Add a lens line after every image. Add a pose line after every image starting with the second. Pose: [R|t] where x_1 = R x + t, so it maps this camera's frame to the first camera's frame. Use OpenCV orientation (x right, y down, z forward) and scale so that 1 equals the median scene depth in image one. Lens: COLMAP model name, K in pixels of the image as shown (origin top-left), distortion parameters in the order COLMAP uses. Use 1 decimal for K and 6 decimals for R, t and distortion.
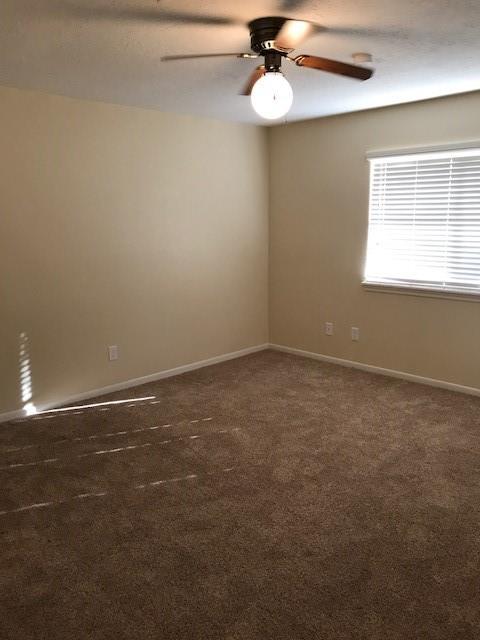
lens RADIAL K [[532.0, 0, 237.0], [0, 532.0, 317.4], [0, 0, 1]] dist [0.012563, -0.044601]
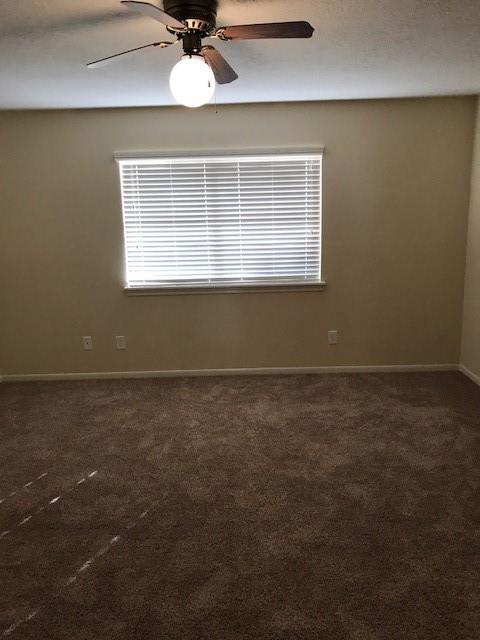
lens RADIAL K [[532.0, 0, 238.4], [0, 532.0, 323.5], [0, 0, 1]] dist [0.012563, -0.044601]
pose [[0.697887, -0.151301, 0.700044, -0.331311], [0.154038, 0.986266, 0.059599, -0.030944], [-0.699447, 0.066240, 0.711608, 0.191702]]
